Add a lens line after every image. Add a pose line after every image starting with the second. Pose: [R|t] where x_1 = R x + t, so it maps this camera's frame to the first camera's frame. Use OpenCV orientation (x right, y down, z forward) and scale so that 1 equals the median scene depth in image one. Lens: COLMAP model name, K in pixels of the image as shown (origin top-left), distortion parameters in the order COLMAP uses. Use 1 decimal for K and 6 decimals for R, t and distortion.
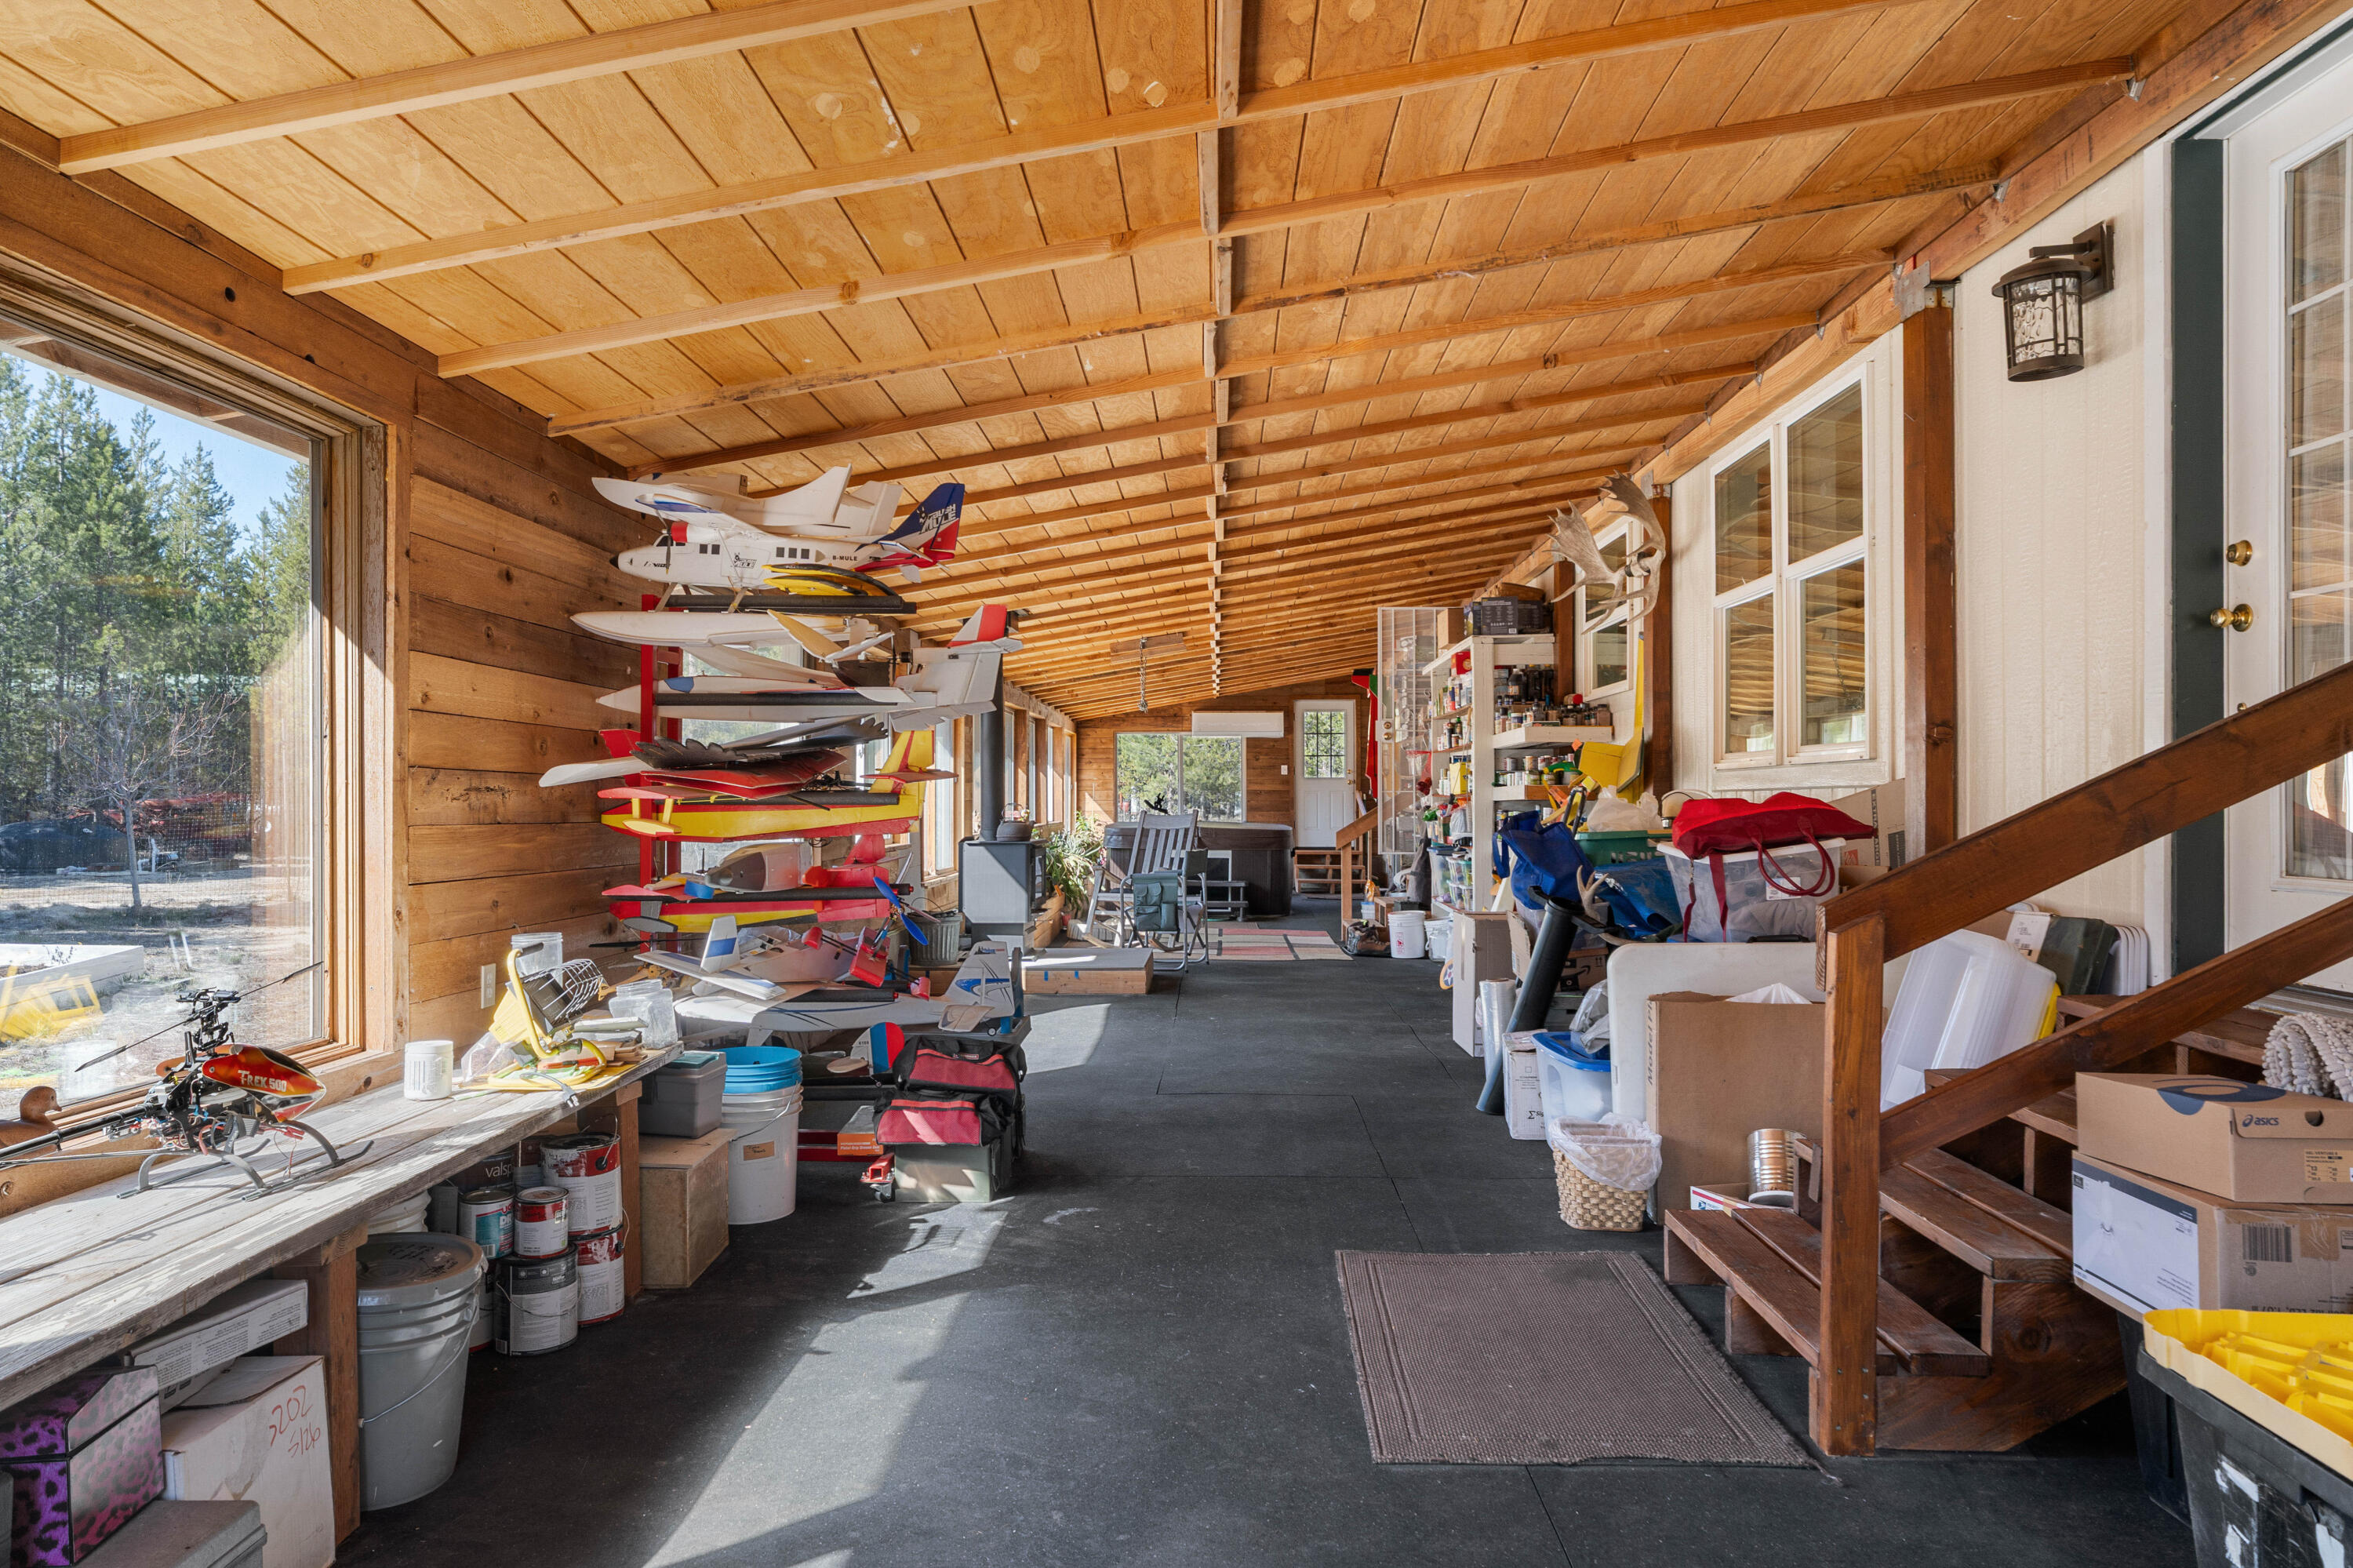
lens RADIAL K [[1457.6, 0, 1173.4], [0, 1457.6, 767.7], [0, 0, 1]] dist [0.002671, 0.001876]
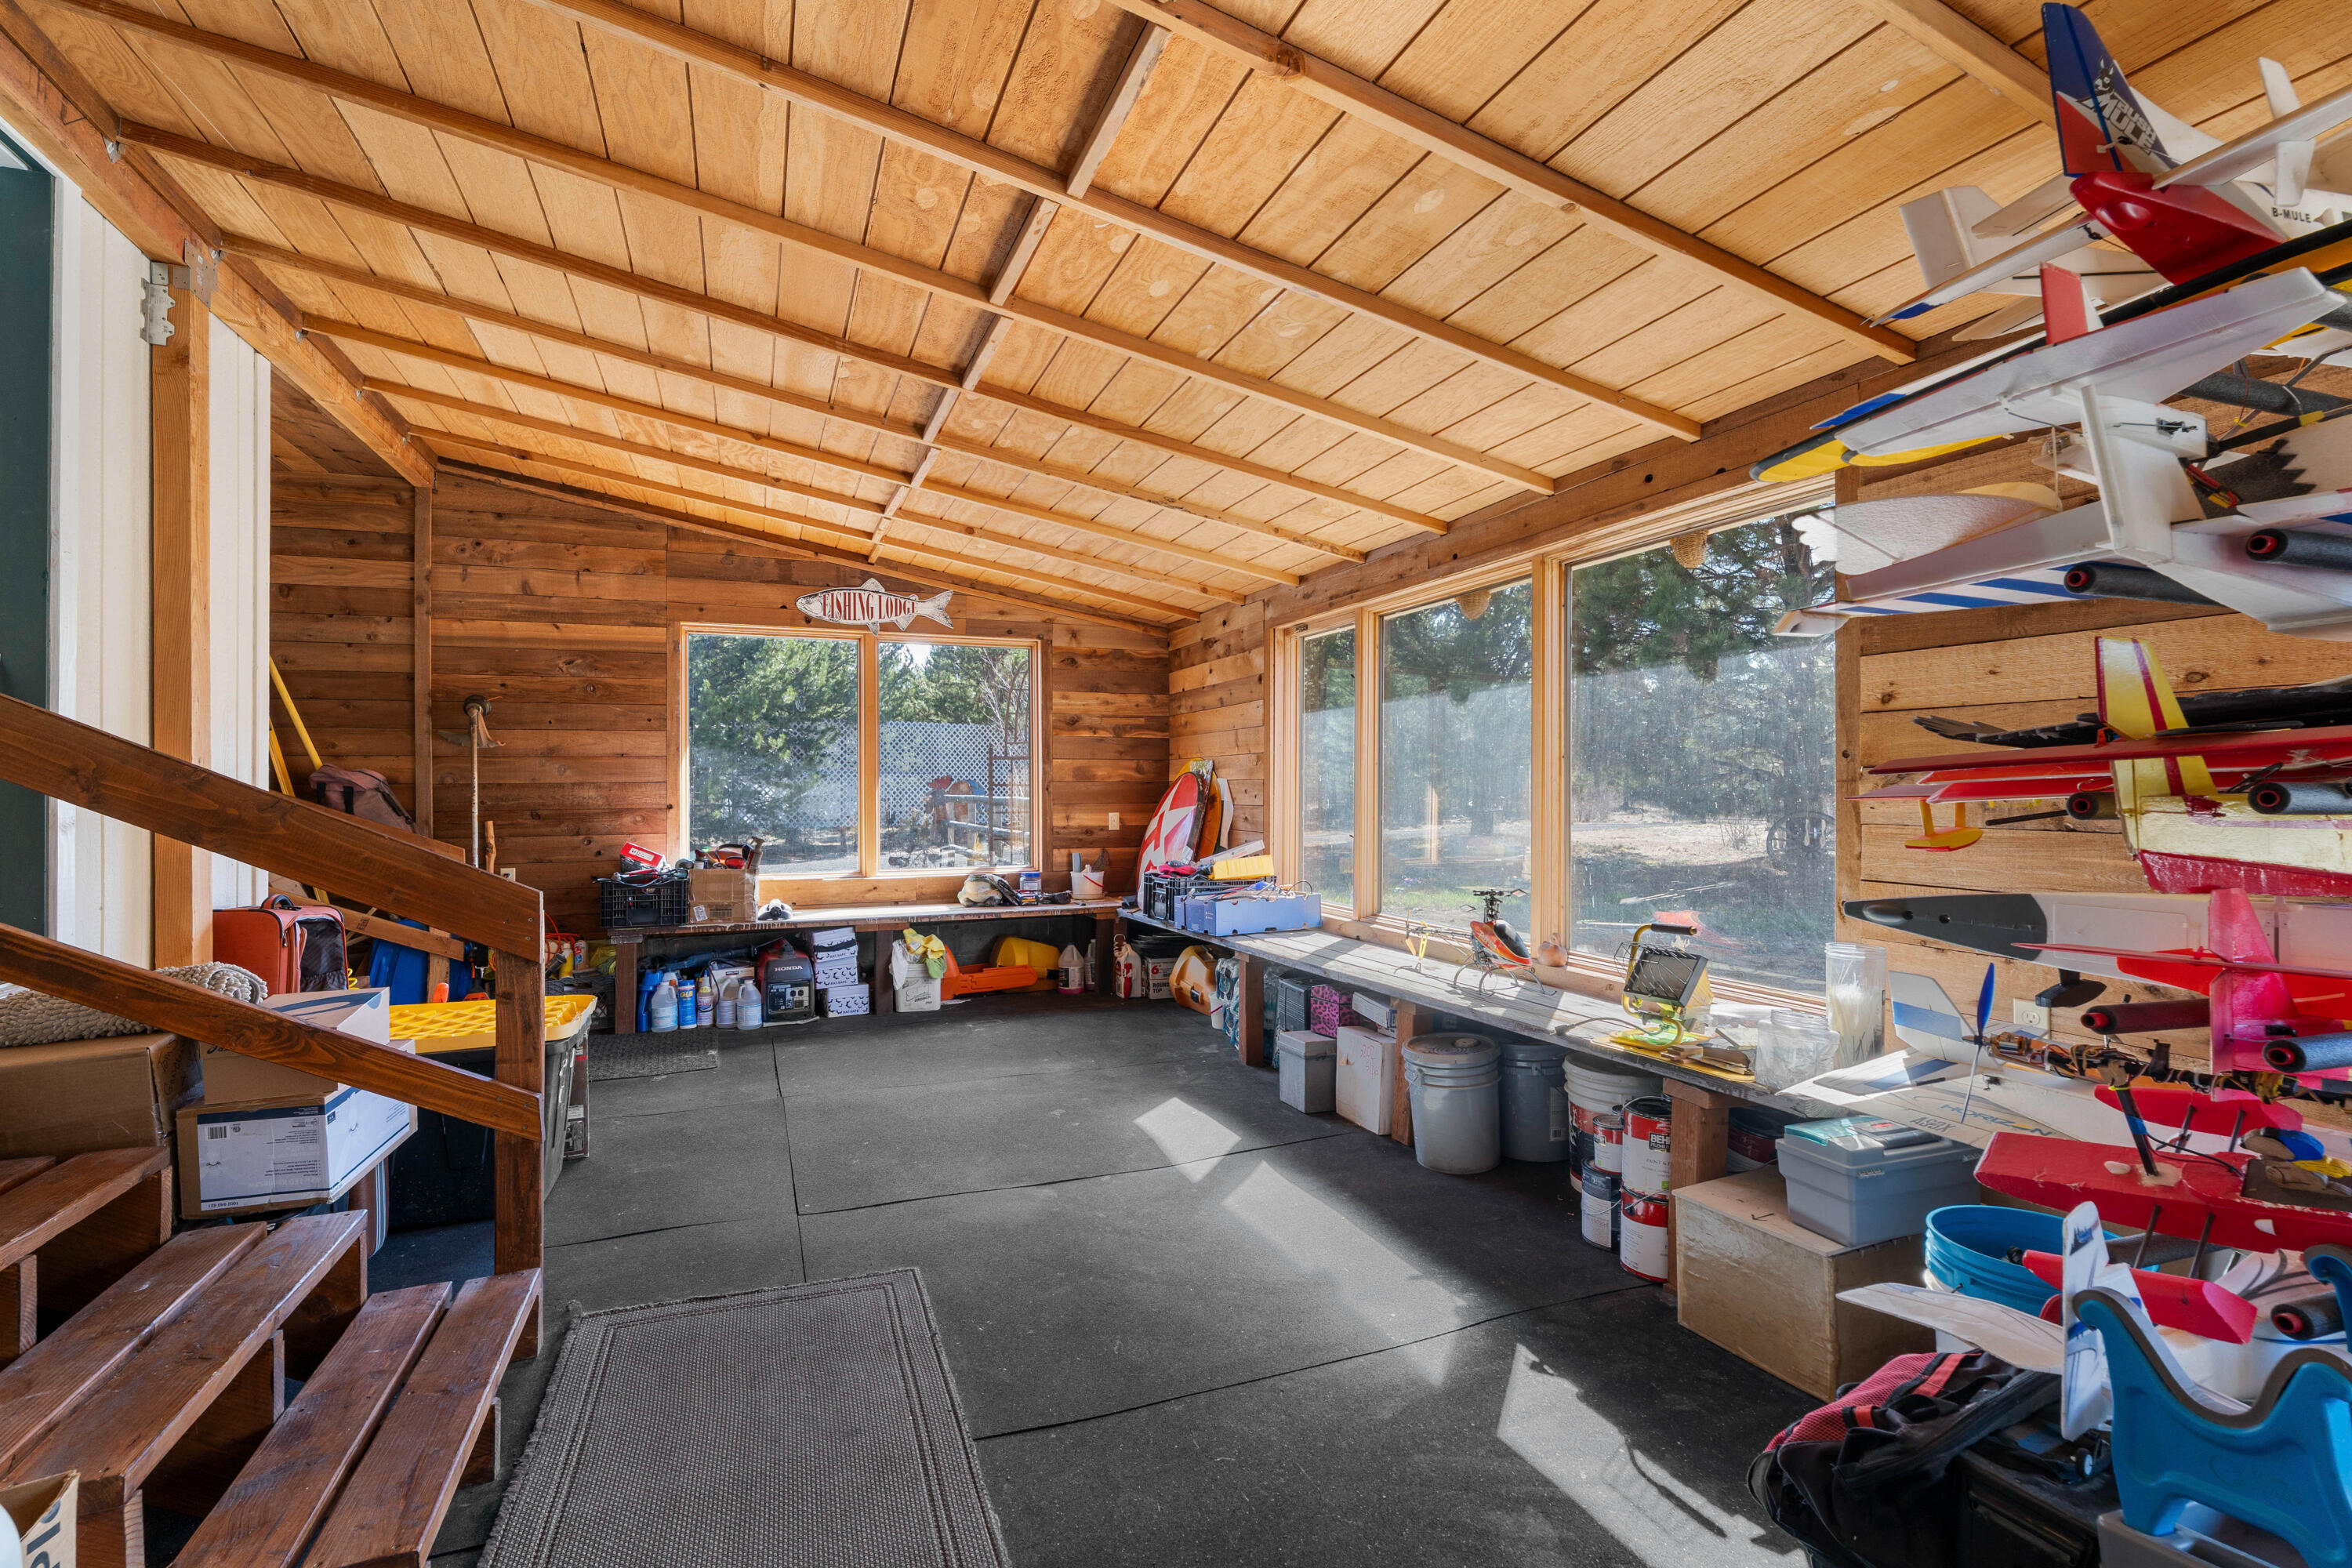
lens RADIAL K [[1064.8, 0, 1175.7], [0, 1064.8, 796.6], [0, 0, 1]] dist [0.003526, 0.000305]
pose [[-0.916730, 0.002349, -0.399501, 0.339746], [0.004412, 0.999981, -0.004245, 0.031245], [0.399483, -0.005654, -0.916723, 2.127909]]
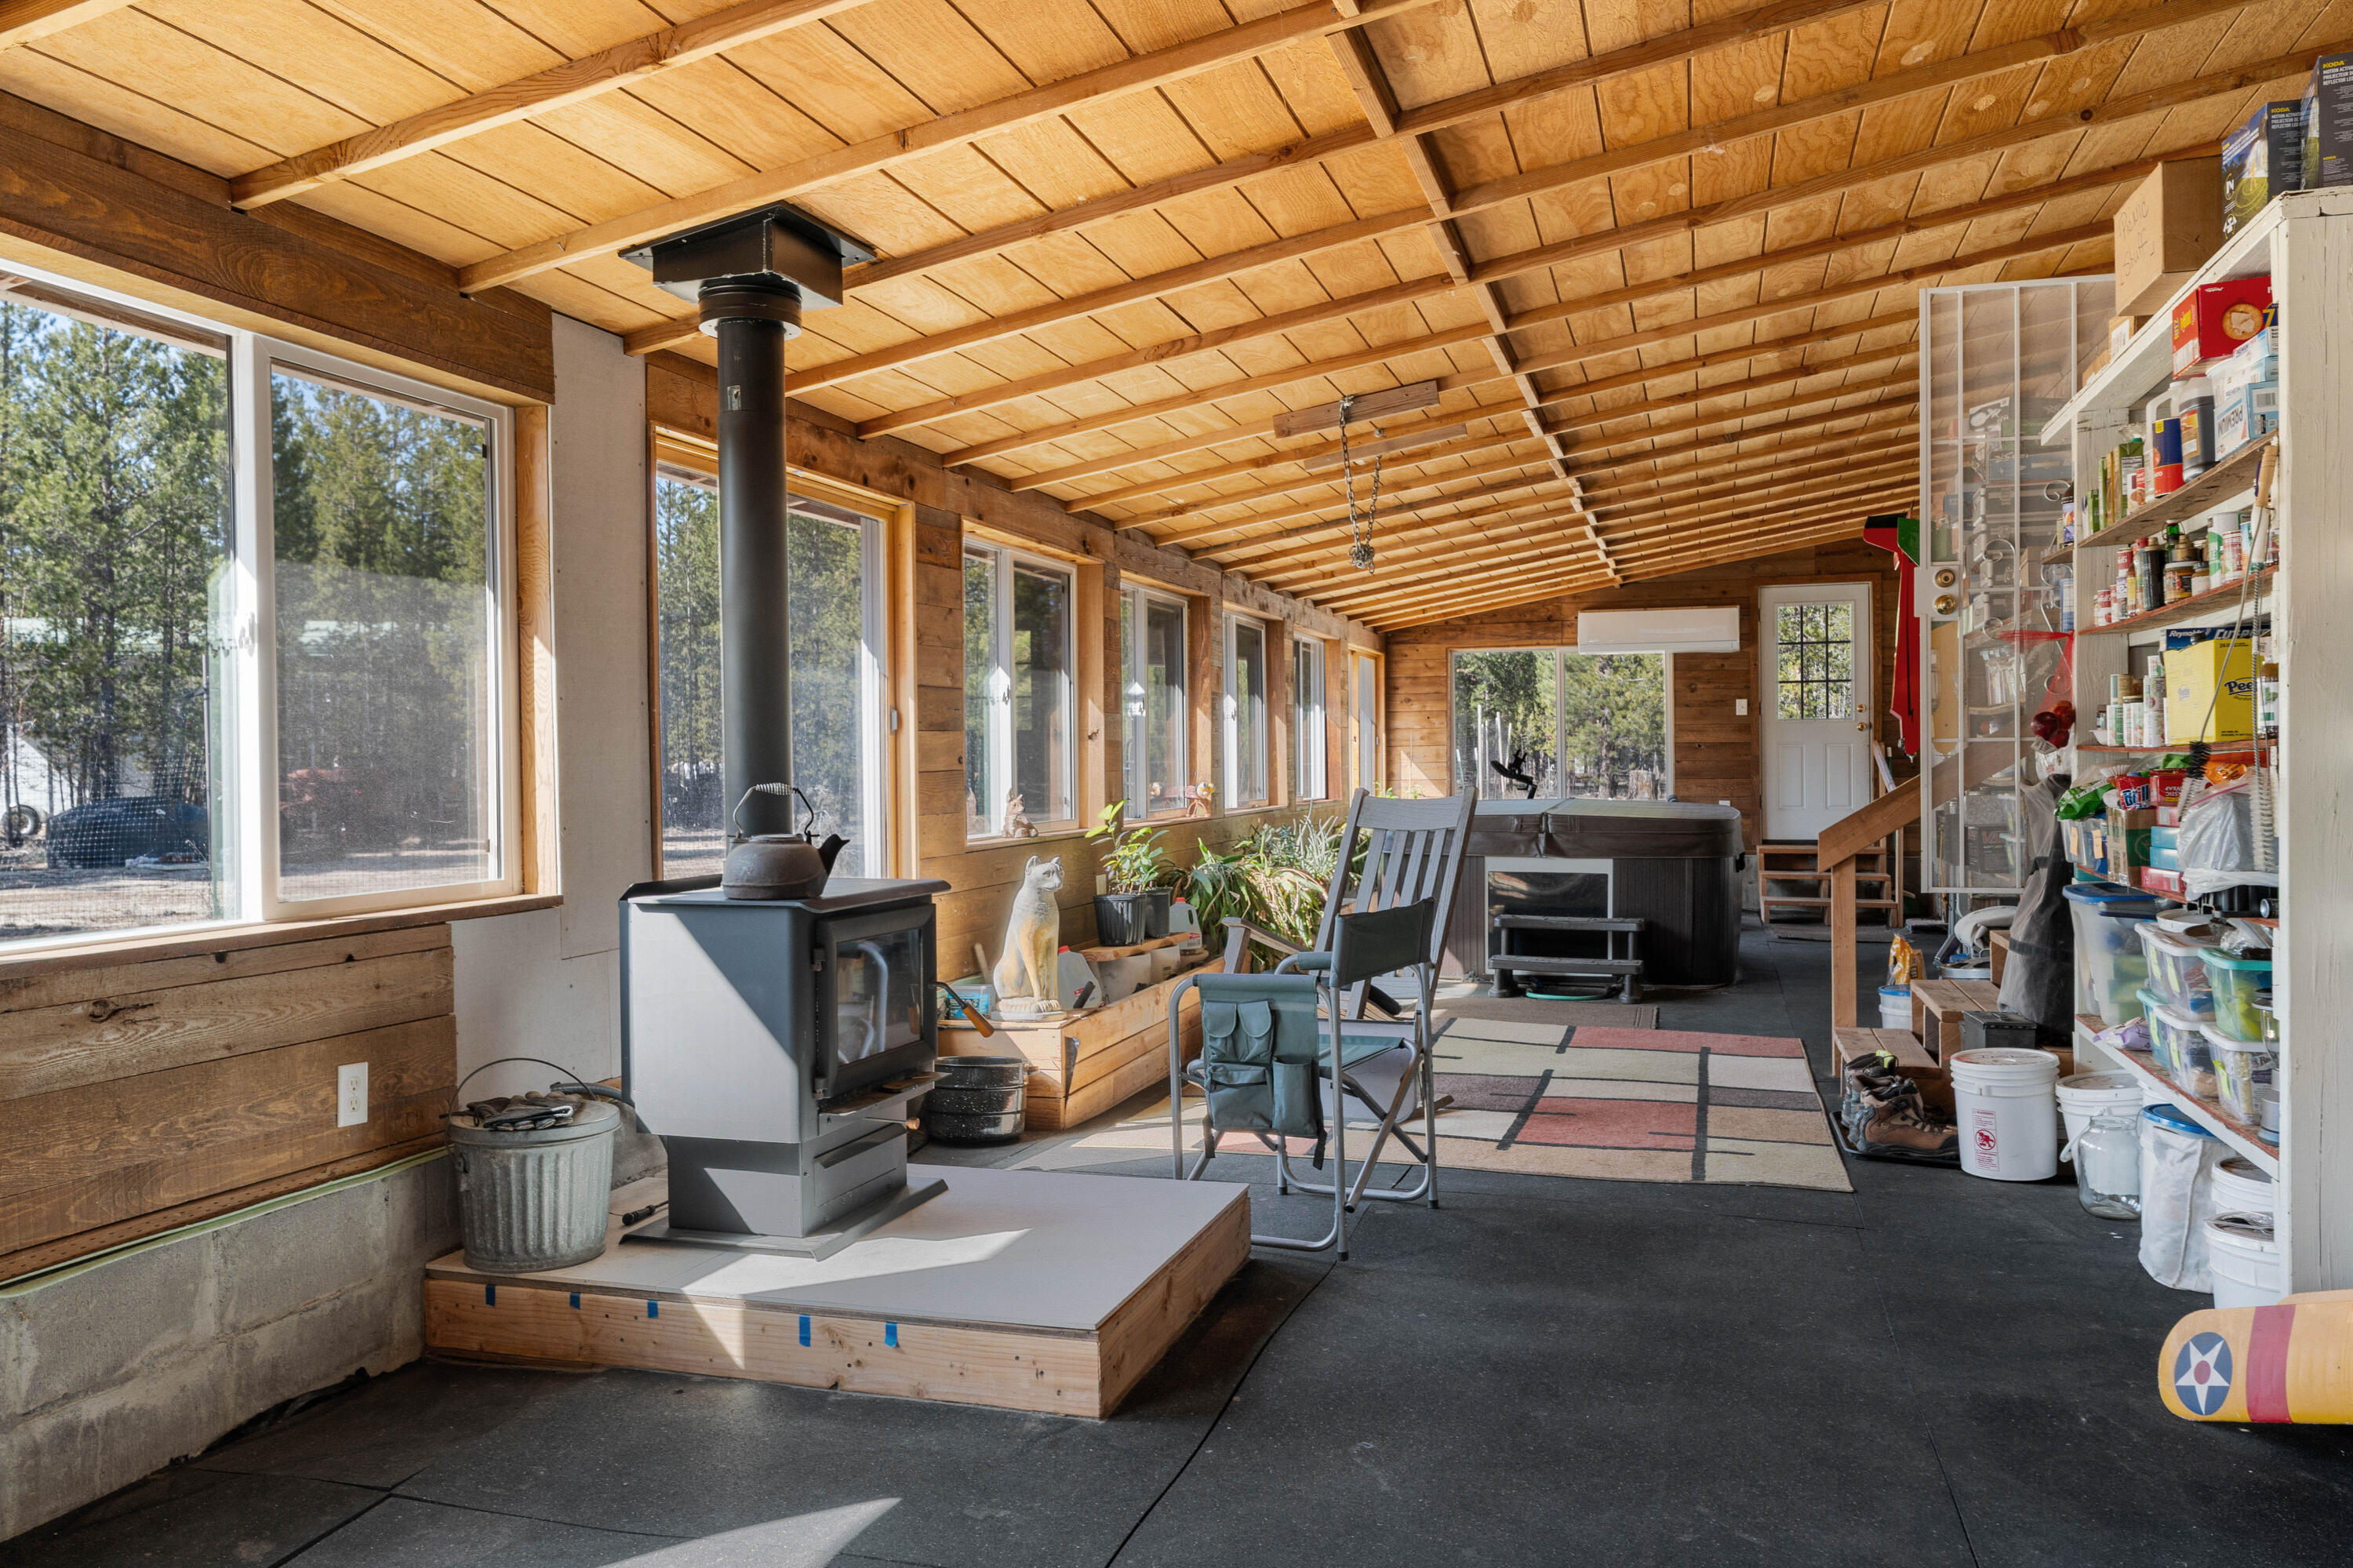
lens RADIAL K [[1711.6, 0, 1176.5], [0, 1711.6, 784.0], [0, 0, 1]] dist [-0.004718, 0.001440]
pose [[0.964861, -0.005037, -0.262713, 0.047885], [0.014607, 0.999298, 0.034491, 0.006682], [0.262355, -0.037116, 0.964257, 0.358021]]
